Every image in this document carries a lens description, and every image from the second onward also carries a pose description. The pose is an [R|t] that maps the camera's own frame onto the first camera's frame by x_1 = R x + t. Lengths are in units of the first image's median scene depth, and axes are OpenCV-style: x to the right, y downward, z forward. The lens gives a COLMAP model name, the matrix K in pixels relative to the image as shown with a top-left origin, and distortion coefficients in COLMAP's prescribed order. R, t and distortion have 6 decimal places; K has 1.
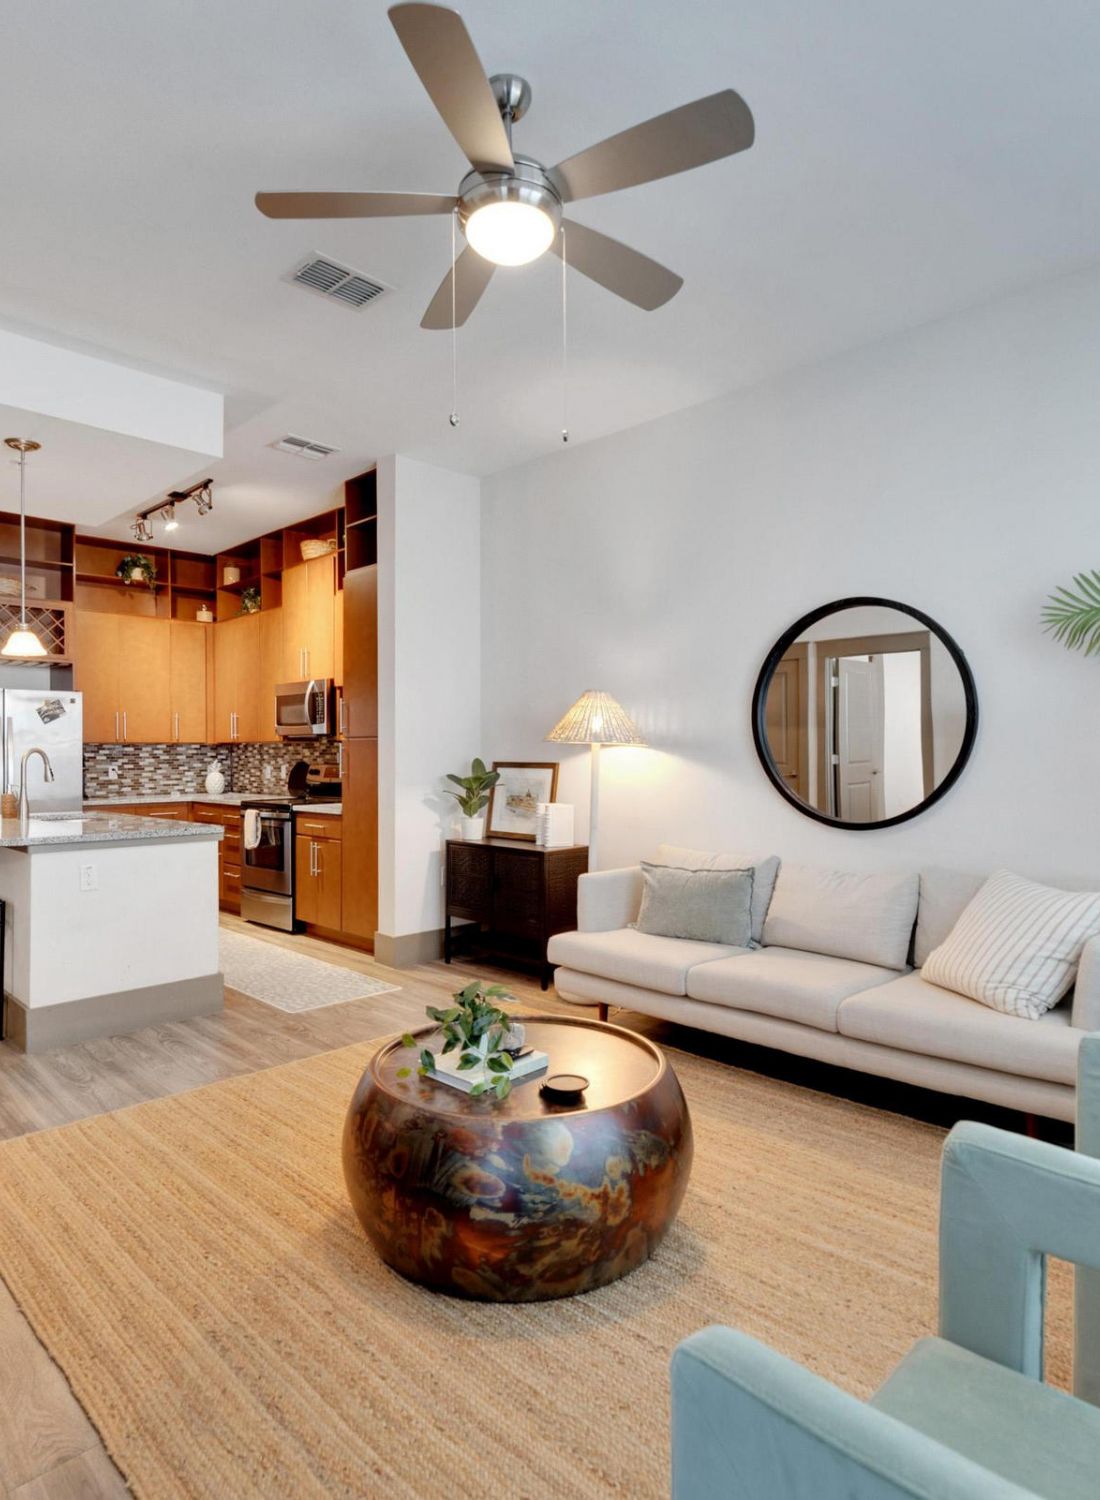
lens RADIAL K [[858.8, 0, 548.1], [0, 858.8, 757.5], [0, 0, 1]] dist [-0.002060, -0.000129]
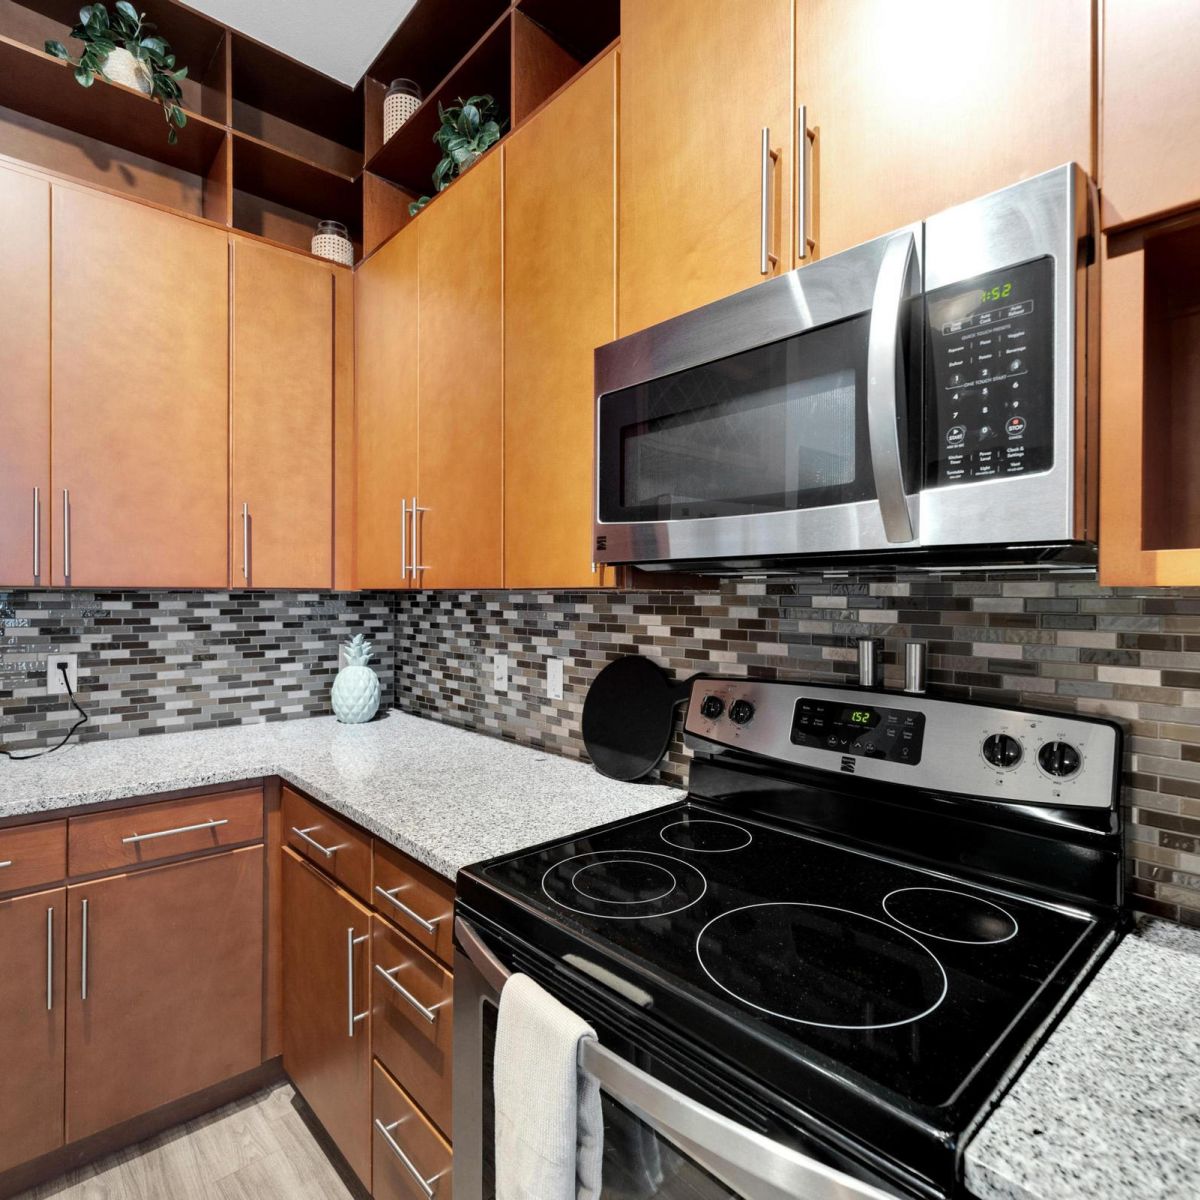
lens RADIAL K [[706.0, 0, 606.6], [0, 706.0, 602.7], [0, 0, 1]] dist [-0.008389, 0.002217]
pose [[0.998966, 0.009417, -0.044488, -0.268420], [-0.009308, 0.999953, 0.002653, -0.013479], [0.044510, -0.002236, 0.999006, 0.706695]]
